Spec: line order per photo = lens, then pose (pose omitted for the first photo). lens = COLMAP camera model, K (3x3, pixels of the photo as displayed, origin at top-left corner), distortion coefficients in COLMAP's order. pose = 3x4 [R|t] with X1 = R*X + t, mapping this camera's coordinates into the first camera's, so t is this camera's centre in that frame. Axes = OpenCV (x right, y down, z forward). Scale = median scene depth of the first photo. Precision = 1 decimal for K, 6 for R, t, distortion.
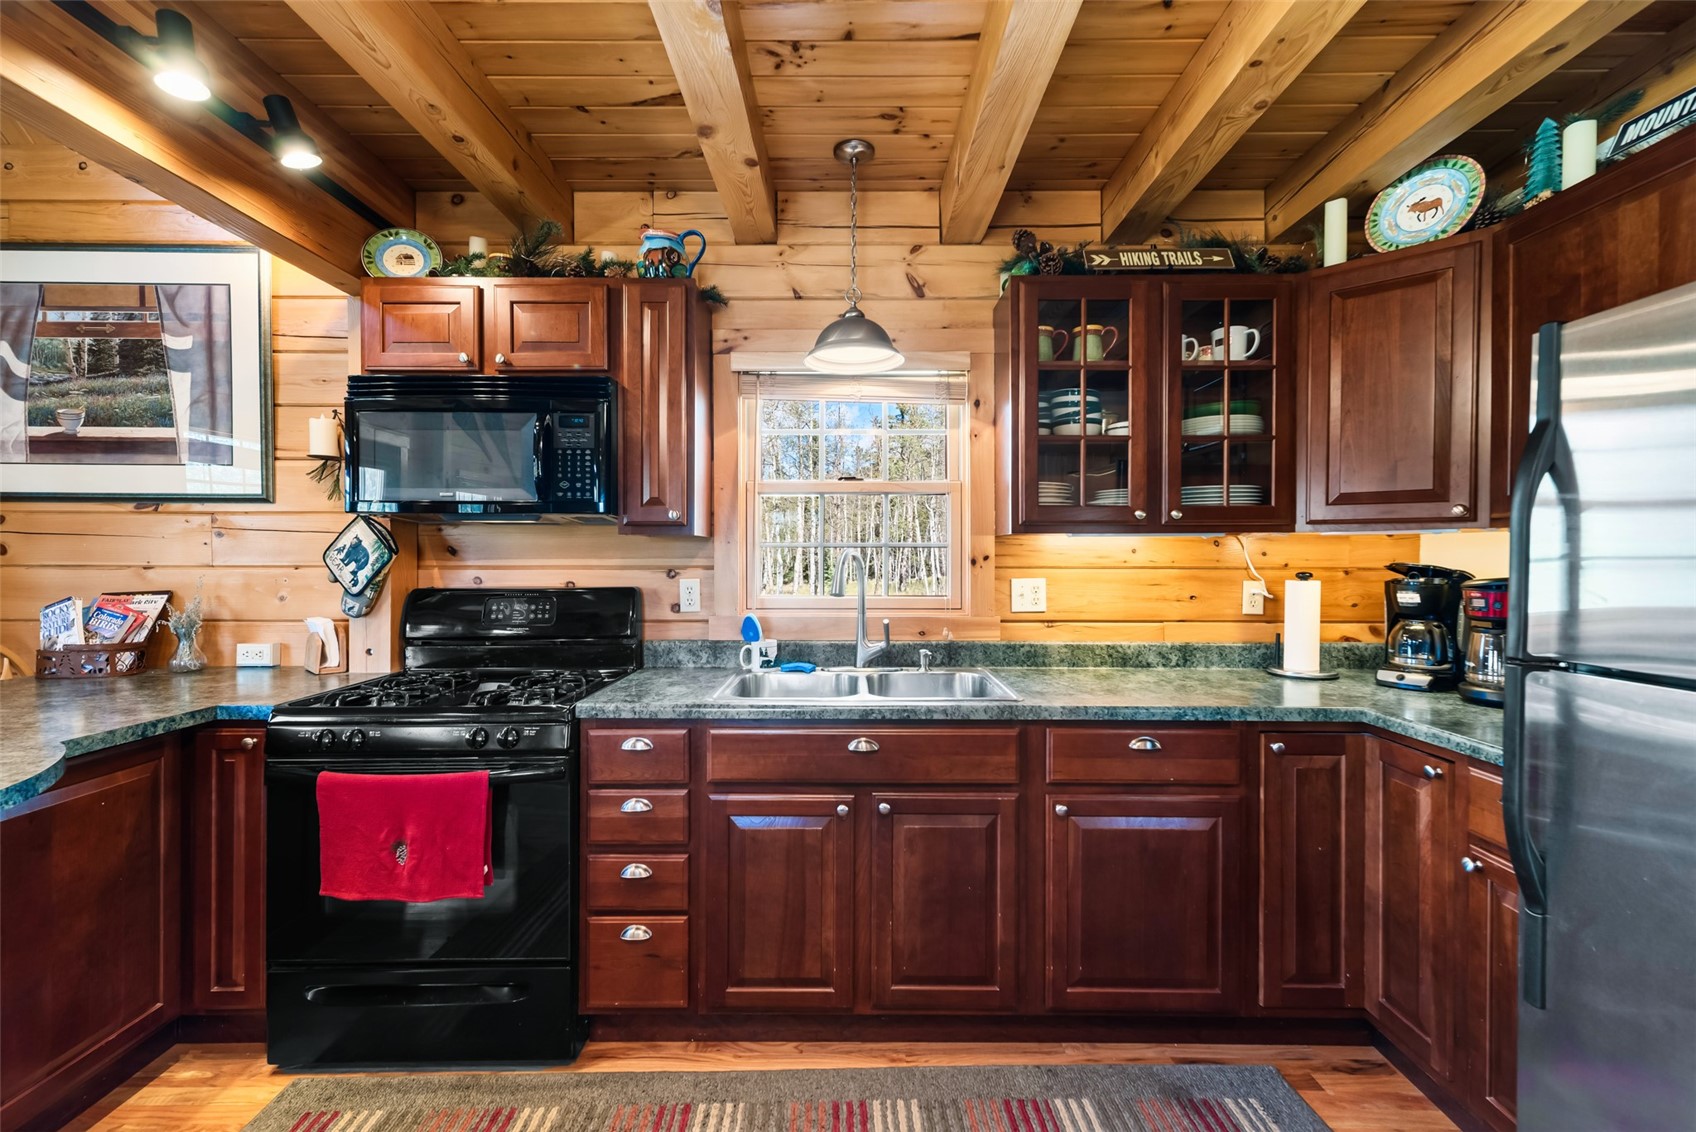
lens RADIAL K [[731.6, 0, 847.6], [0, 731.6, 559.0], [0, 0, 1]] dist [0.006305, 0.000616]
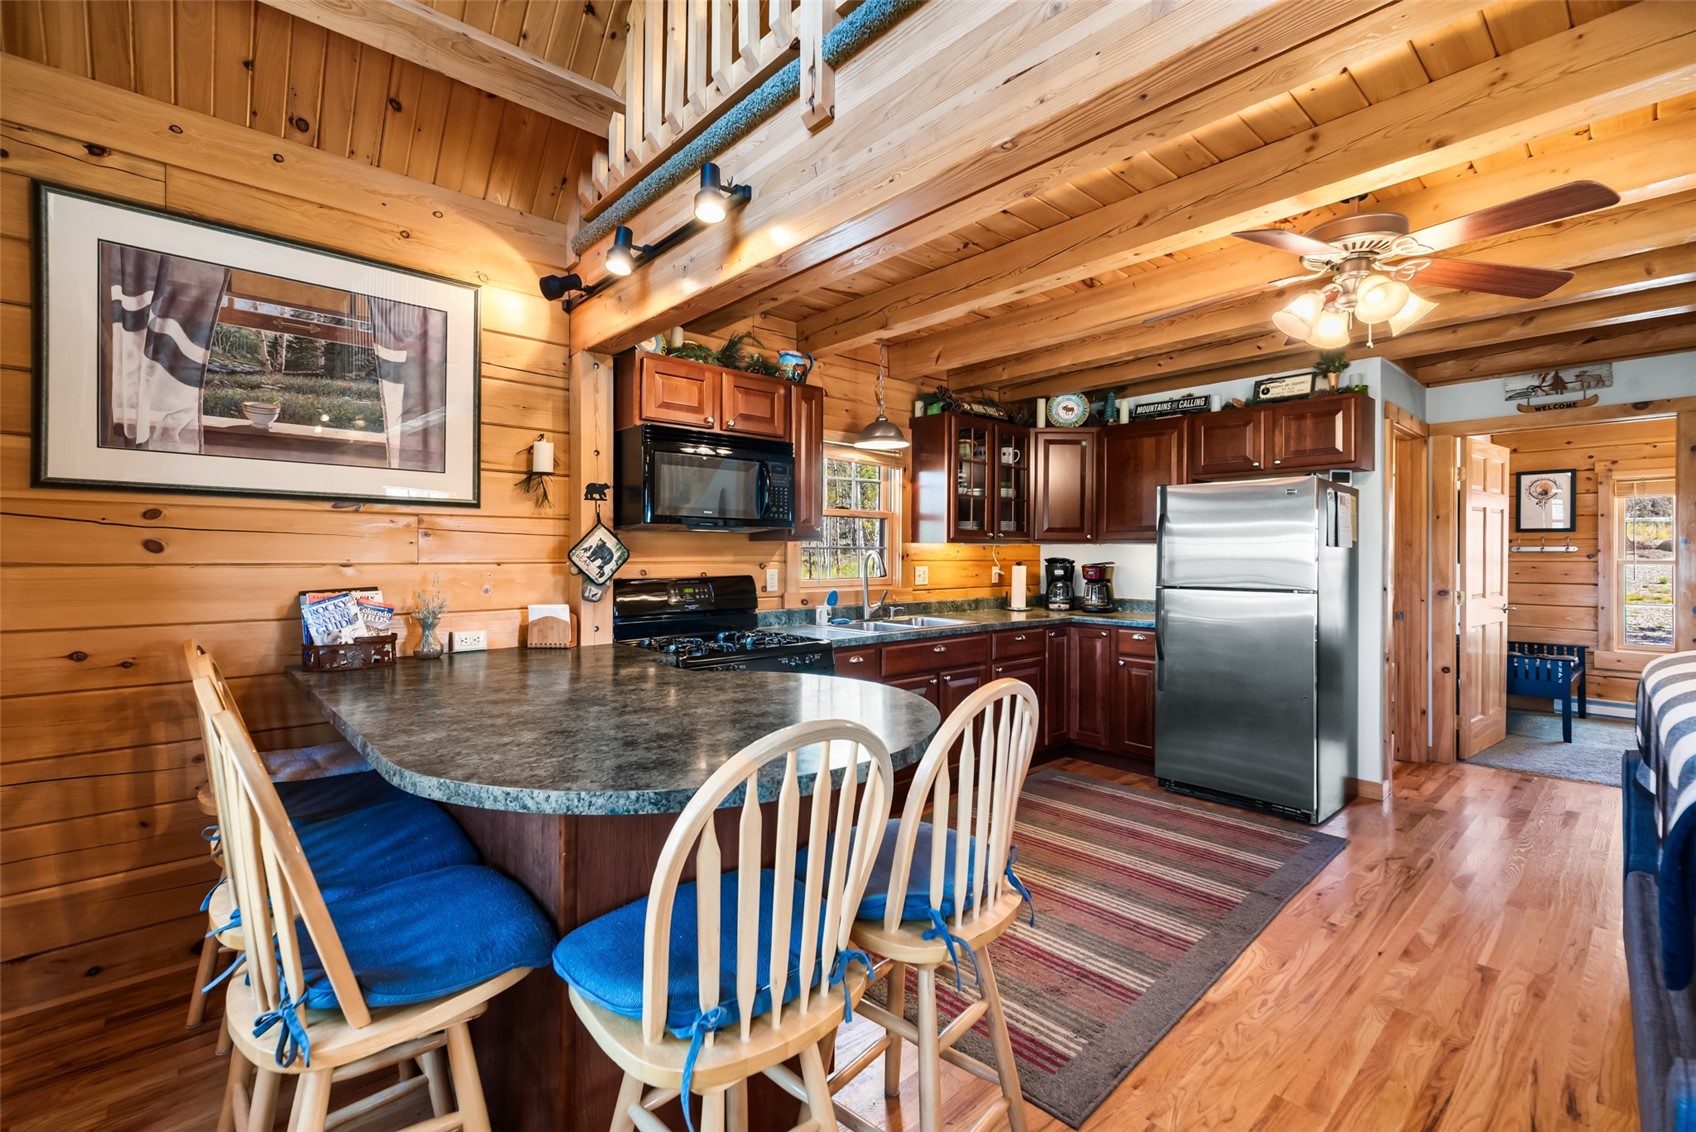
lens RADIAL K [[734.3, 0, 846.5], [0, 734.3, 553.4], [0, 0, 1]] dist [0.007250, 0.000487]
pose [[0.738331, 0.000993, 0.674437, -1.249986], [0.000863, 0.999997, -0.002418, -0.002230], [-0.674438, 0.002368, 0.738328, -0.259841]]
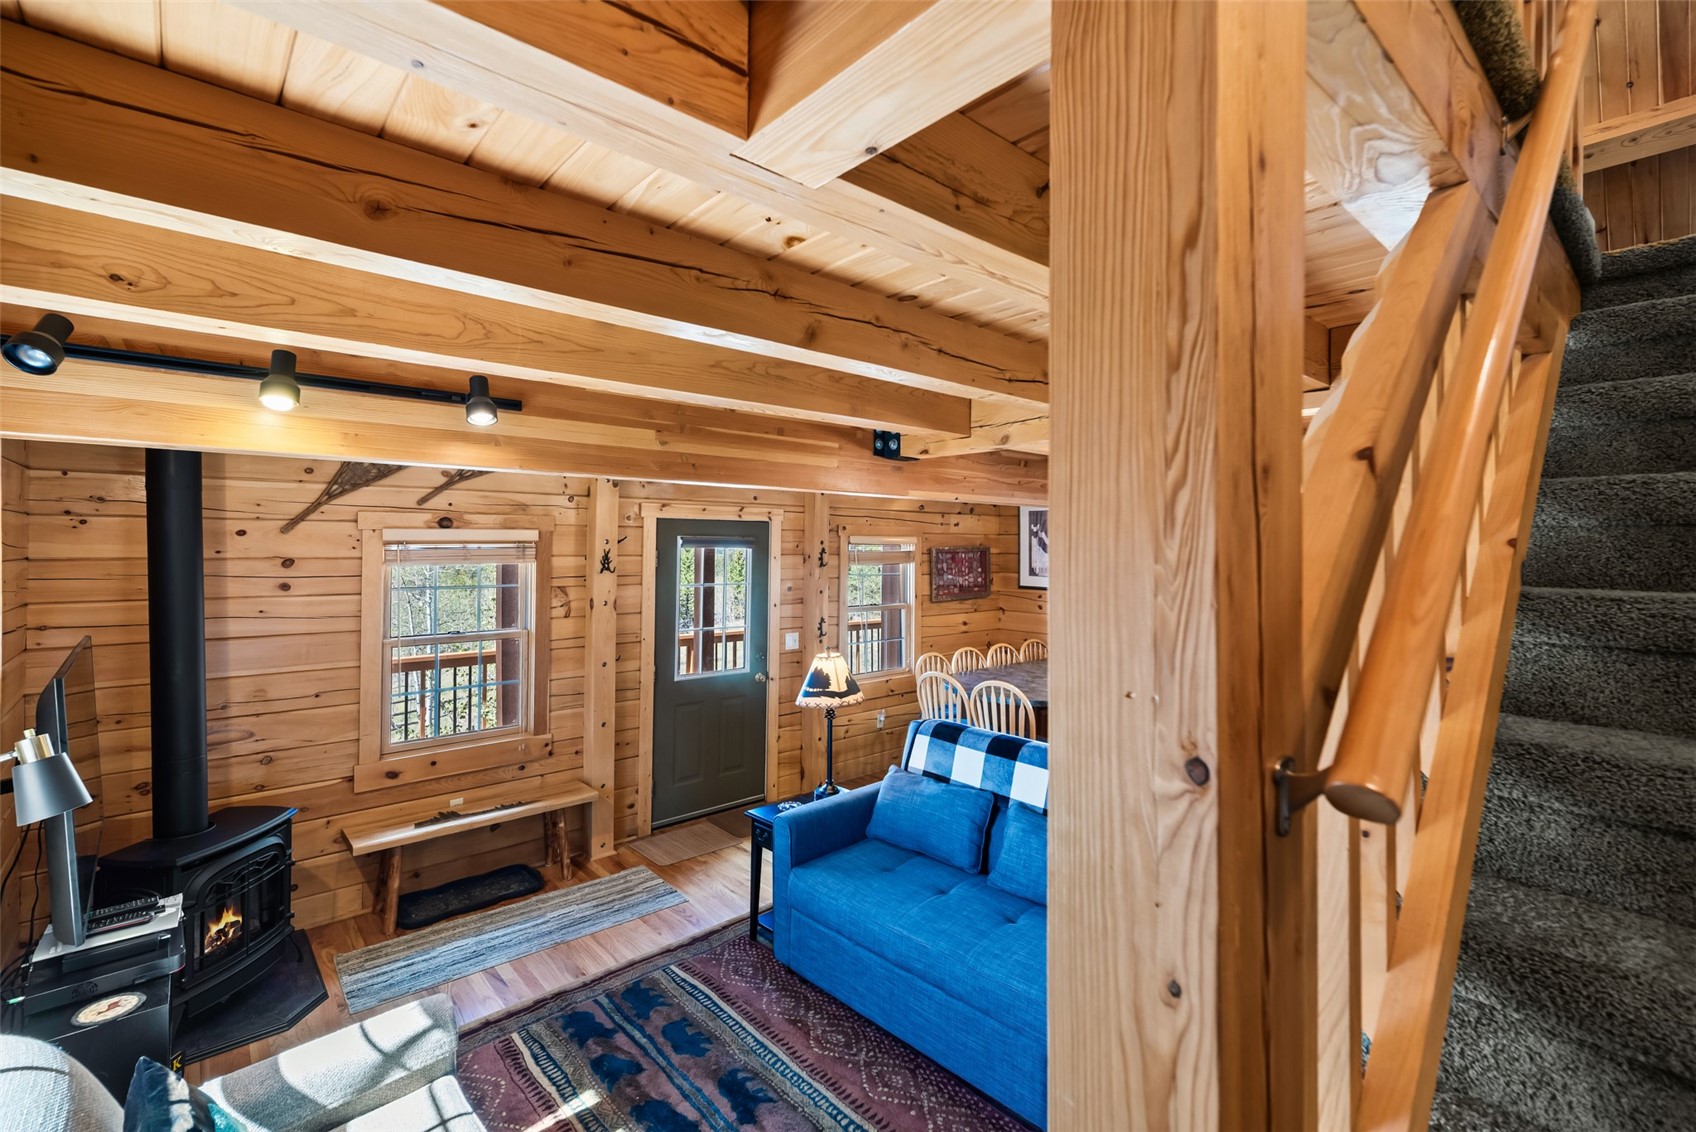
lens RADIAL K [[749.6, 0, 834.8], [0, 749.6, 541.5], [0, 0, 1]] dist [0.012412, 0.000028]
pose [[0.664129, -0.008262, -0.747573, 0.473828], [-0.004899, 0.999869, -0.015402, -0.232322], [0.747602, 0.013891, 0.664001, -1.574621]]
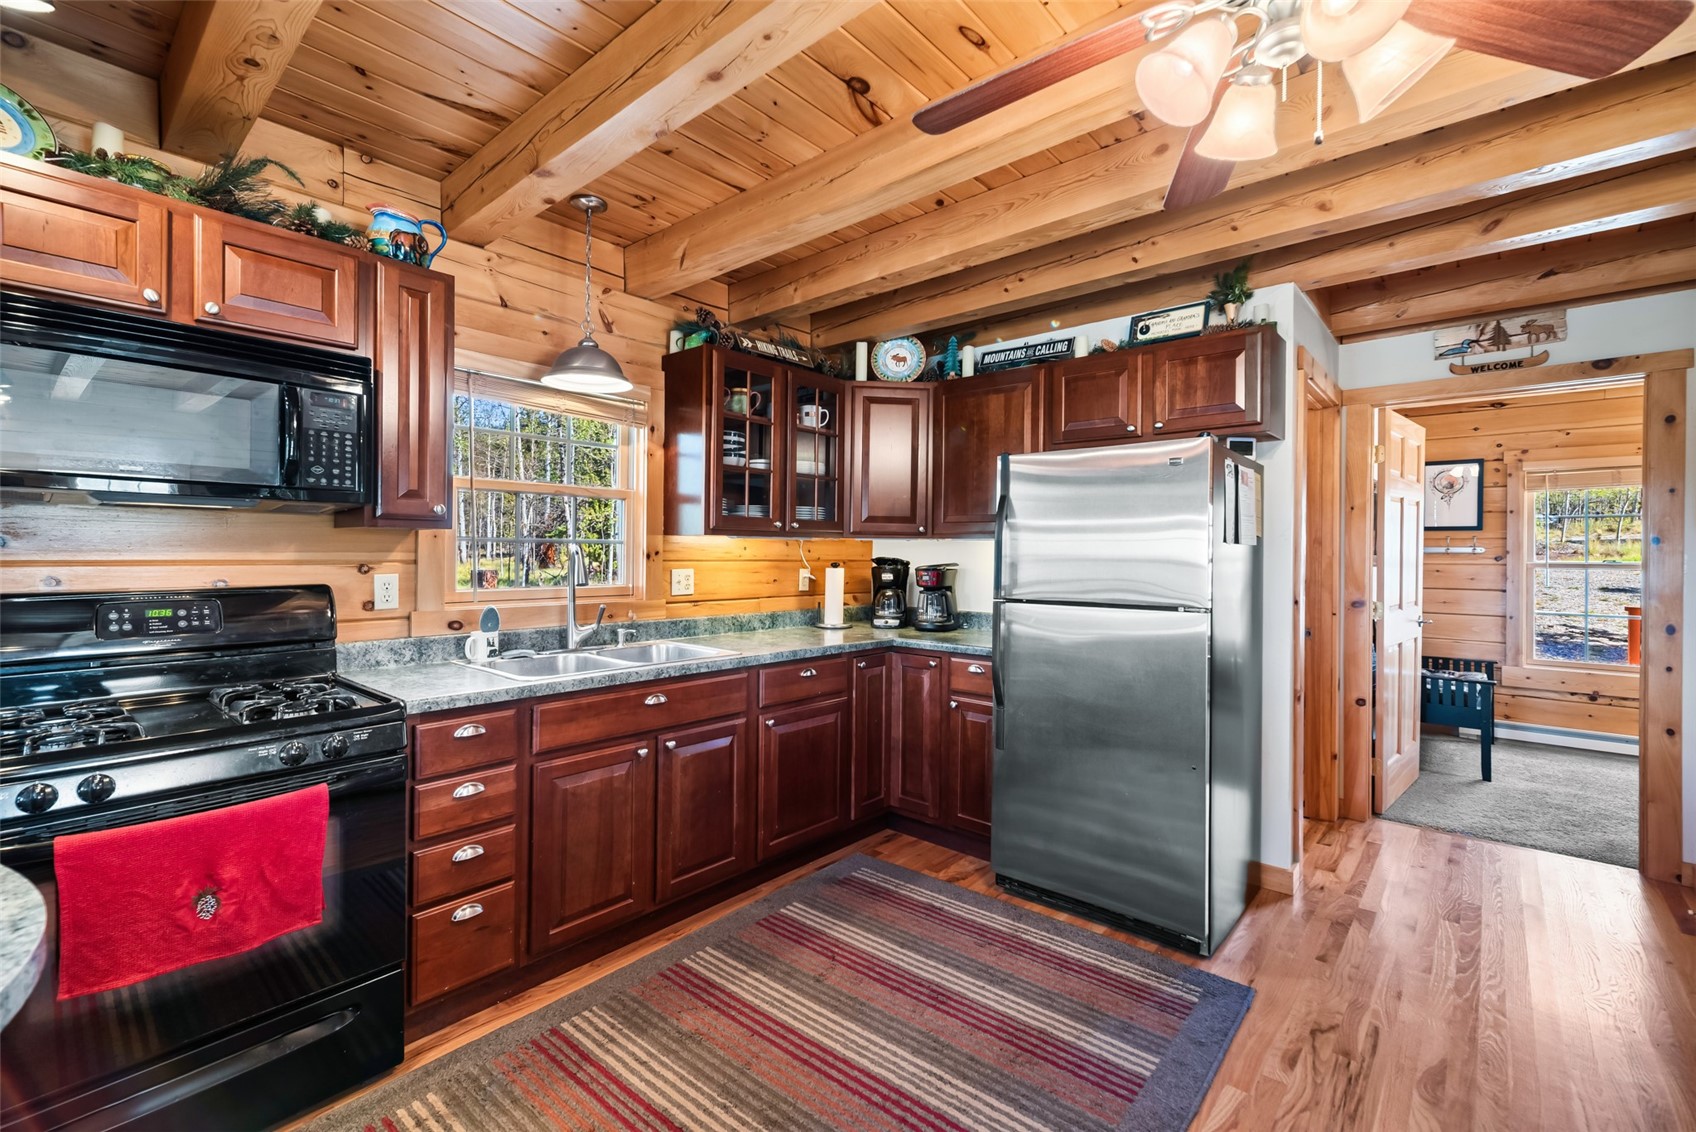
lens RADIAL K [[734.3, 0, 846.5], [0, 734.3, 553.4], [0, 0, 1]] dist [0.007250, 0.000487]
pose [[0.655659, 0.003601, 0.755049, -0.597547], [-0.004219, 0.999990, -0.001106, -0.000785], [-0.755045, -0.002460, 0.655668, -0.076255]]
